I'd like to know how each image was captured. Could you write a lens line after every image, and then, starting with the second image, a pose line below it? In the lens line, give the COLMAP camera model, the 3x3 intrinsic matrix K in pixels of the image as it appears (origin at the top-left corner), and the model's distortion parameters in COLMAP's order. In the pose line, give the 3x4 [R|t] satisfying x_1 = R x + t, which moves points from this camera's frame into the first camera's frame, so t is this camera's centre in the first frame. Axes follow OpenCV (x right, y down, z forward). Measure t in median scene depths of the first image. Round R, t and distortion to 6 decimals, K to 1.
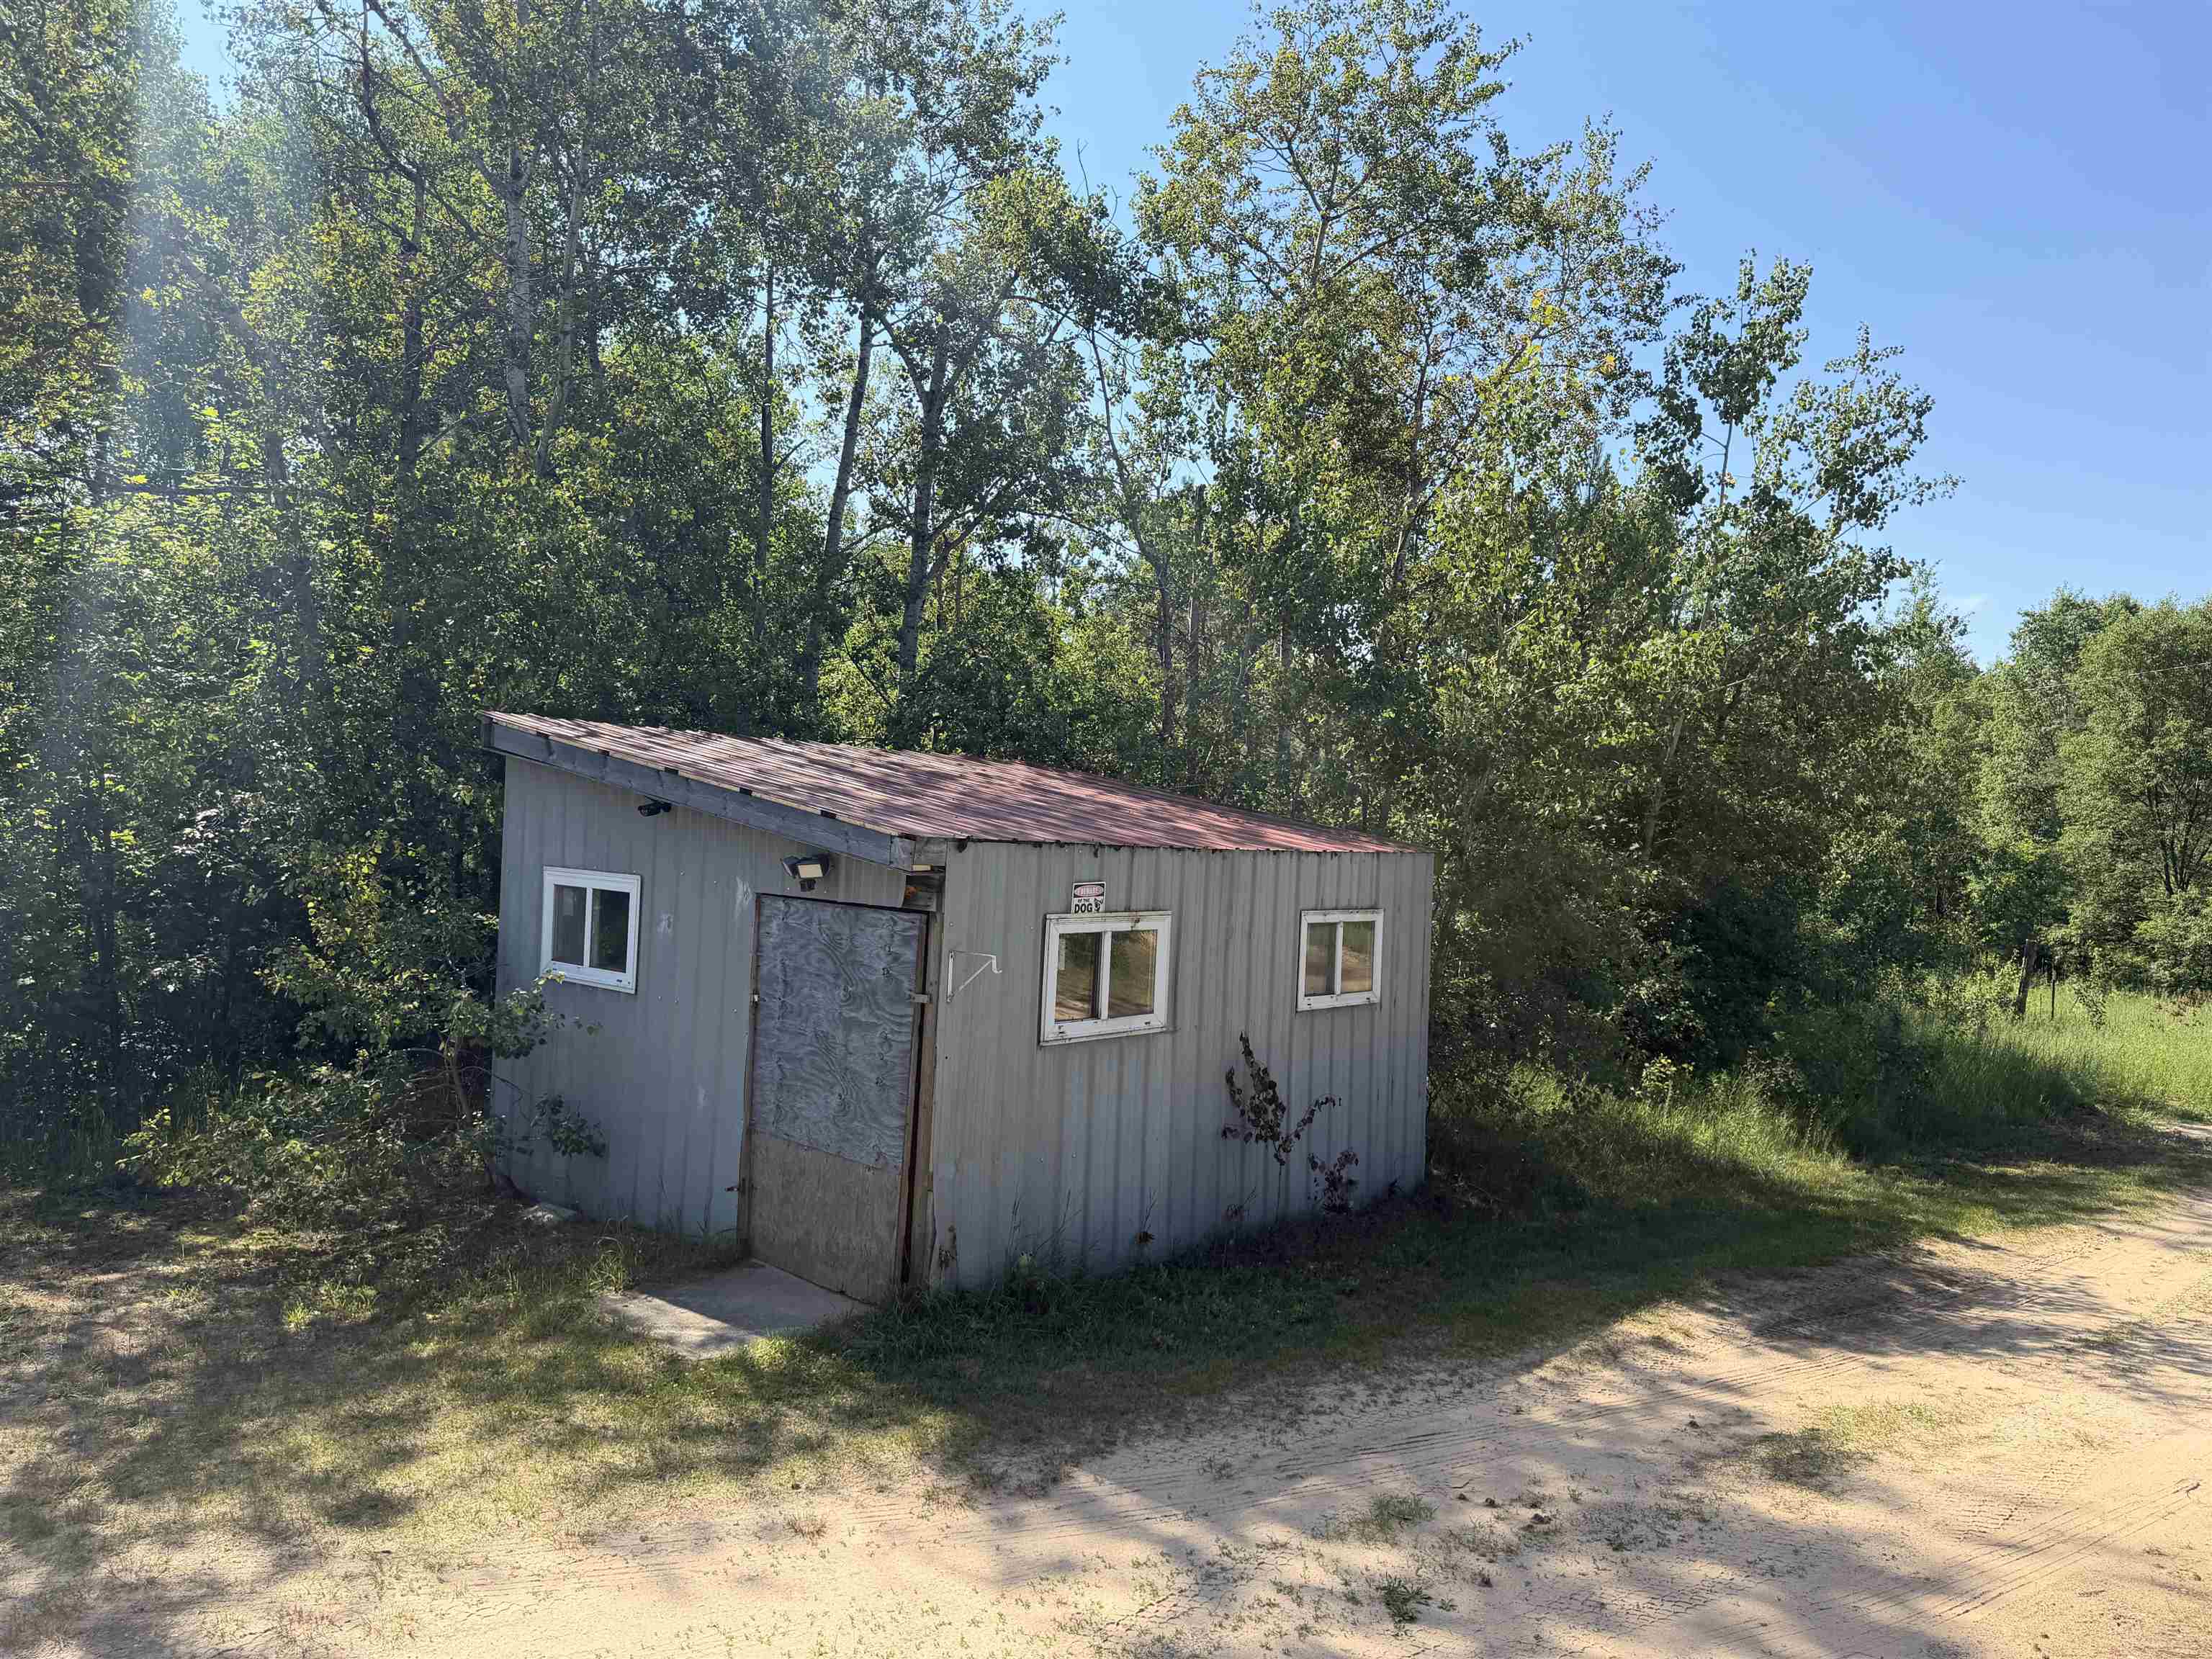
lens RADIAL K [[1565.0, 0, 1106.0], [0, 1565.0, 829.5], [0, 0, 1]] dist [0.103205, -0.162715]
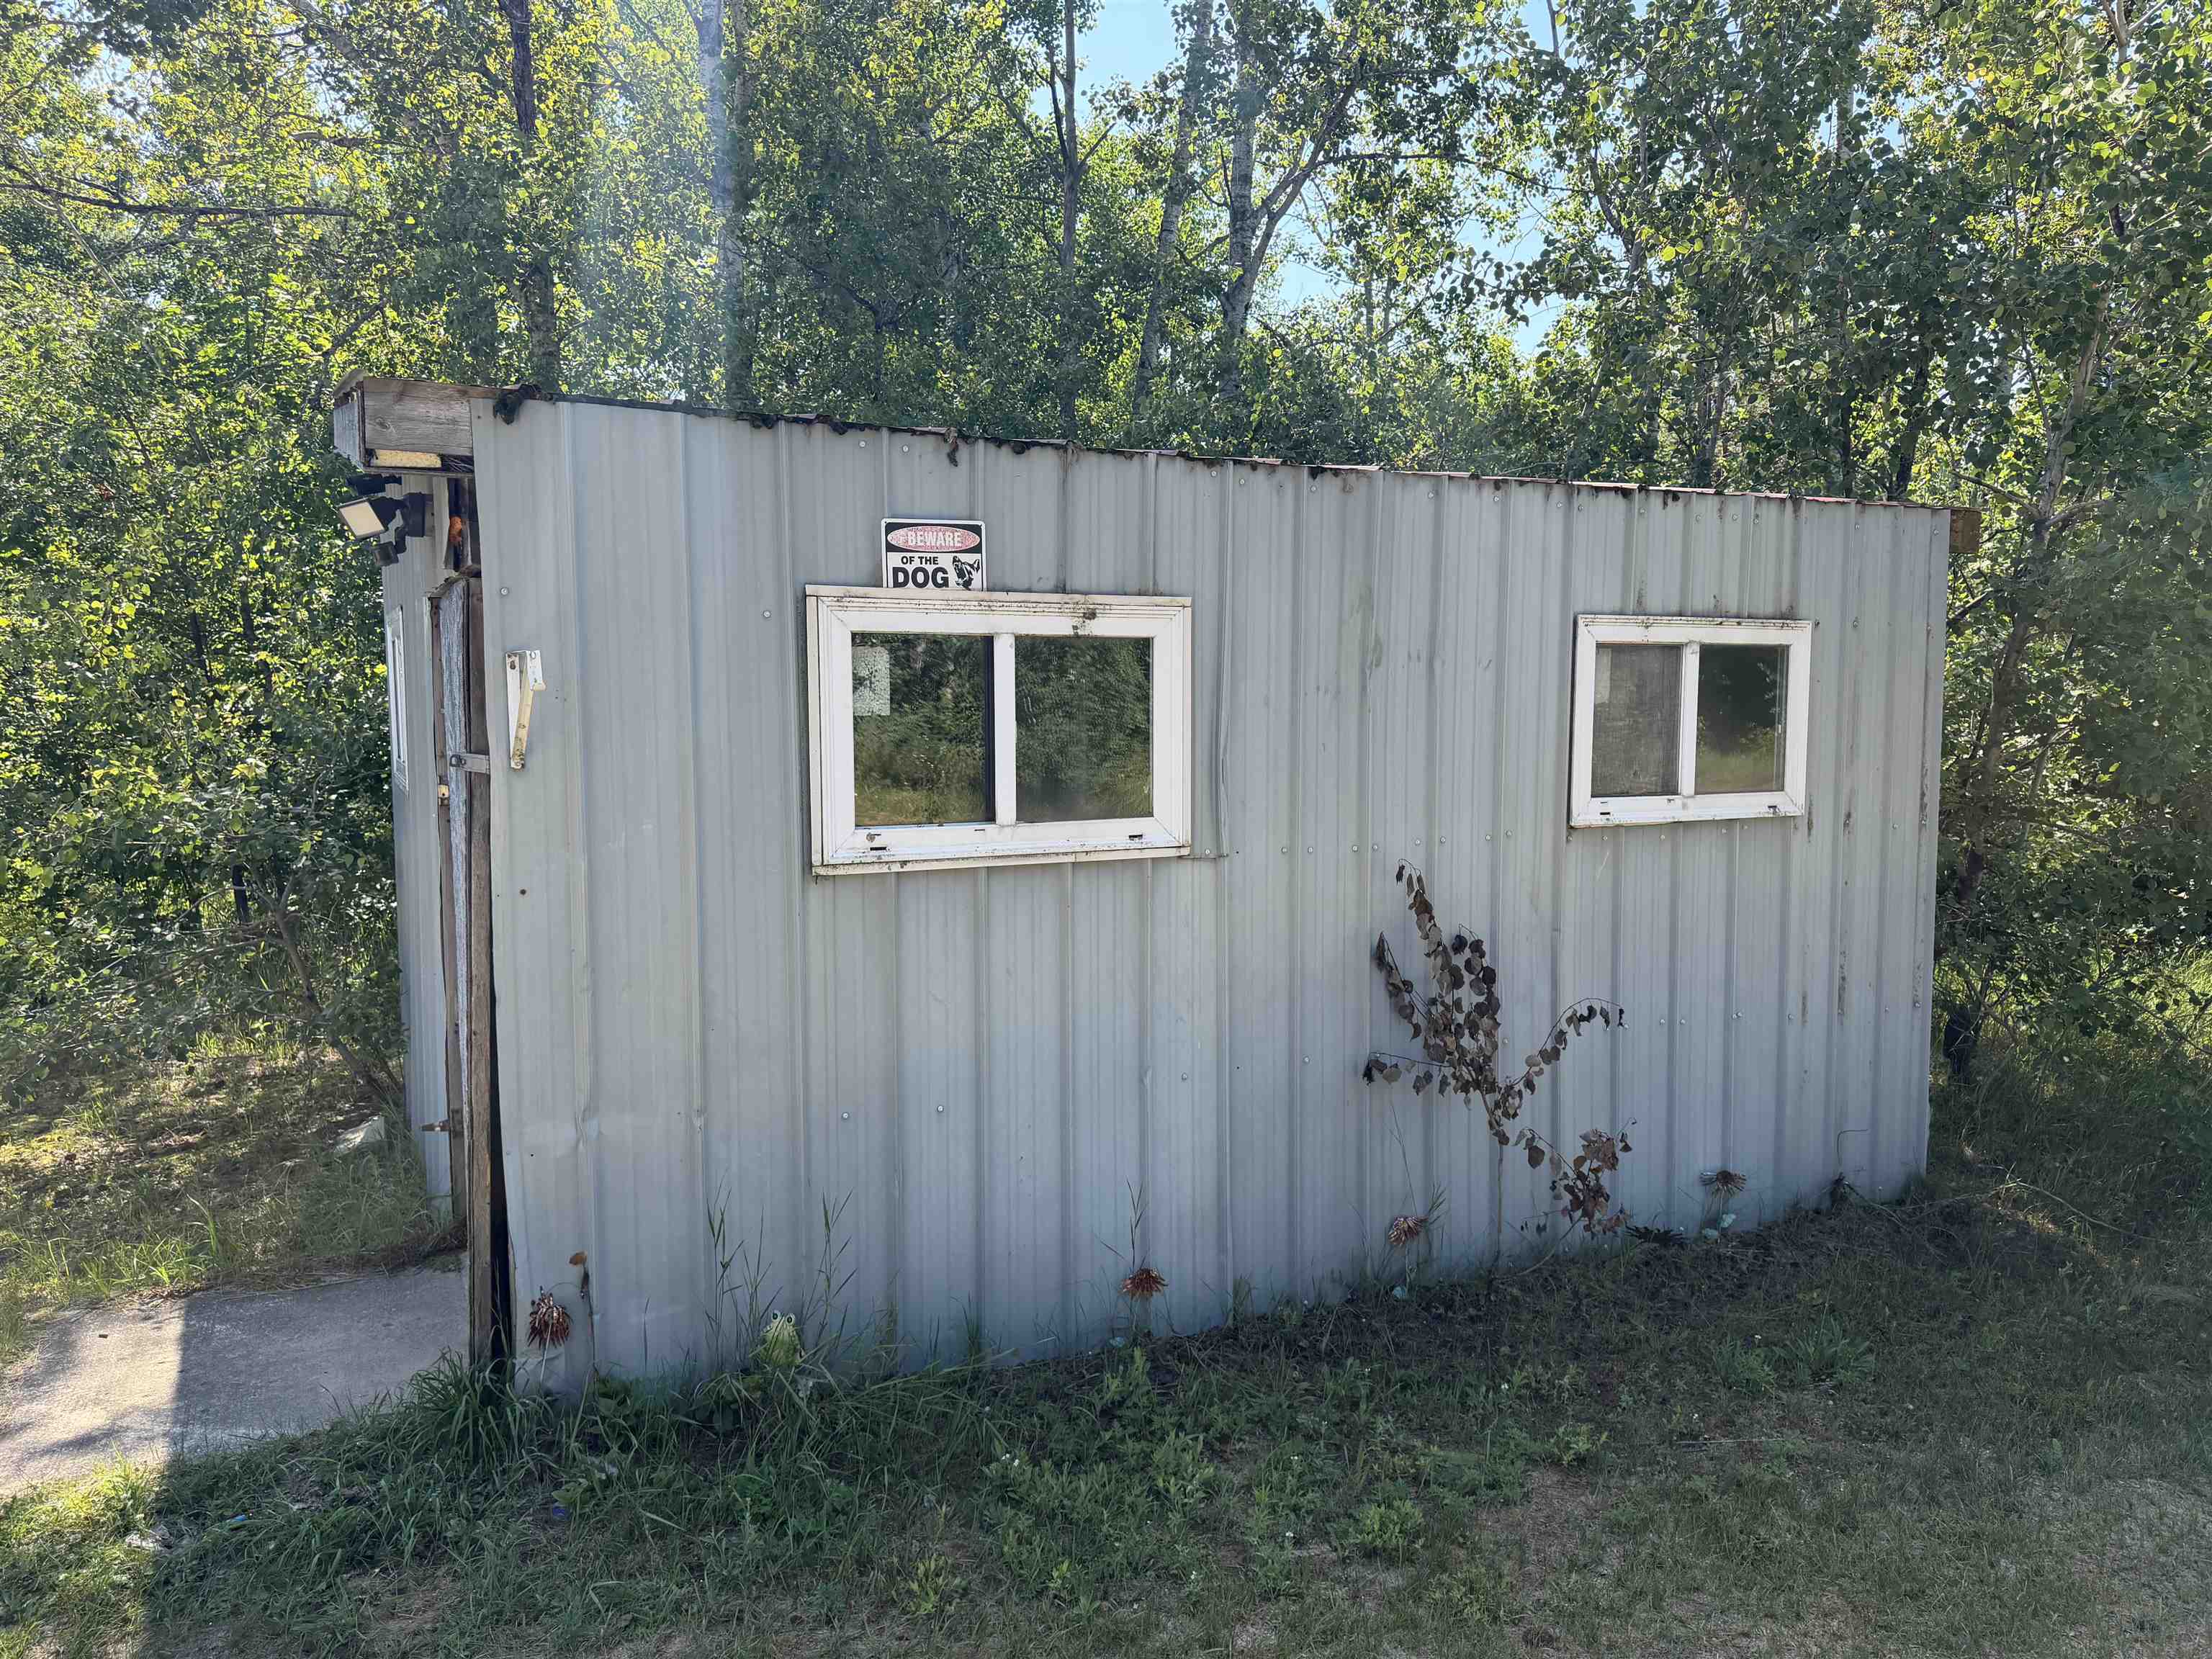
lens RADIAL K [[1565.0, 0, 1106.0], [0, 1565.0, 829.5], [0, 0, 1]] dist [0.103205, -0.162715]
pose [[0.922050, -0.003345, -0.387055, 0.202226], [0.033472, 0.996906, 0.071123, 0.088715], [0.385620, -0.078535, 0.919309, 0.572045]]
